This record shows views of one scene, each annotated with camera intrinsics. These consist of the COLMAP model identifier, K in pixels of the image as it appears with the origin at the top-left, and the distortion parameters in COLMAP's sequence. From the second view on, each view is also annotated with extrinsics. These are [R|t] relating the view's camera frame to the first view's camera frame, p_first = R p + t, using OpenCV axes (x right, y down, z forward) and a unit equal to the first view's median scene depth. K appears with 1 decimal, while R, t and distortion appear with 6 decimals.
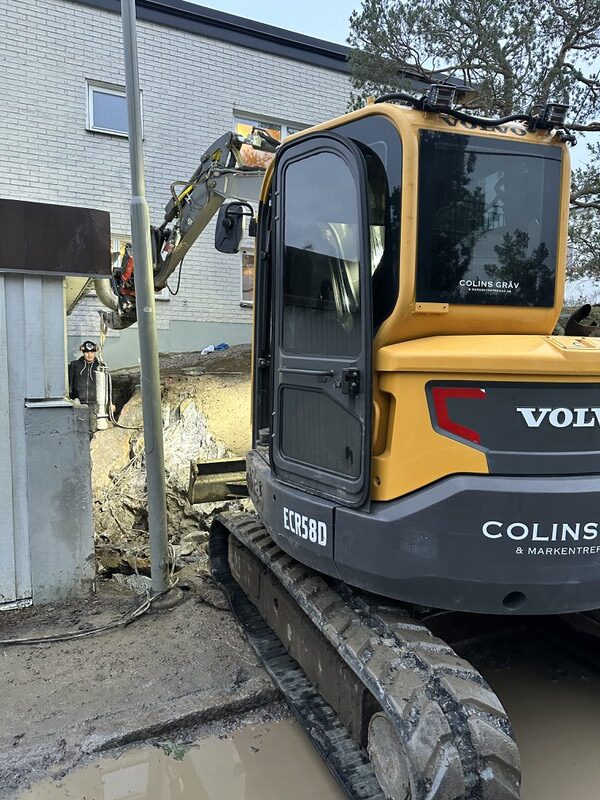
lens RADIAL K [[548.6, 0, 298.7], [0, 548.6, 395.8], [0, 0, 1]] dist [0.058100, -0.073957]
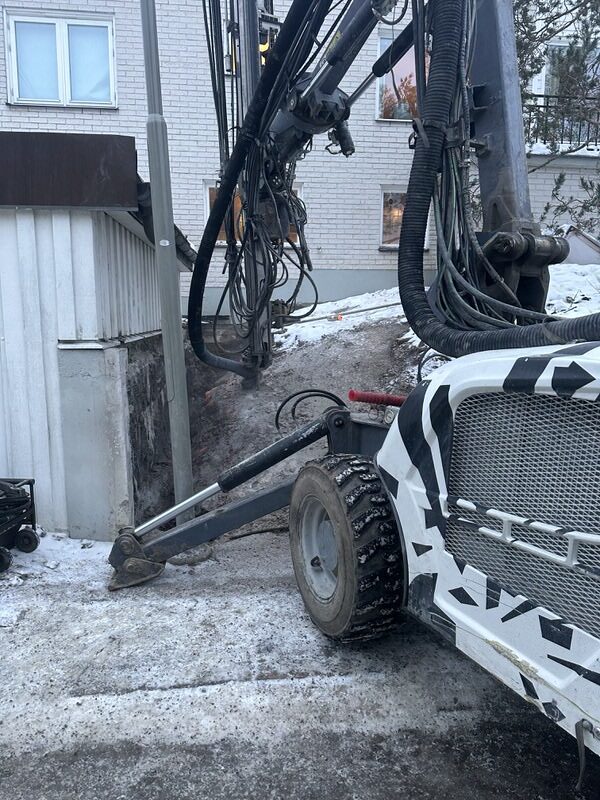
lens RADIAL K [[548.6, 0, 298.7], [0, 548.6, 395.8], [0, 0, 1]] dist [0.058100, -0.073957]
pose [[0.935772, 0.047261, -0.349425, 0.250485], [-0.020475, 0.996588, 0.079960, 0.016303], [0.352011, -0.067670, 0.933546, 0.206832]]
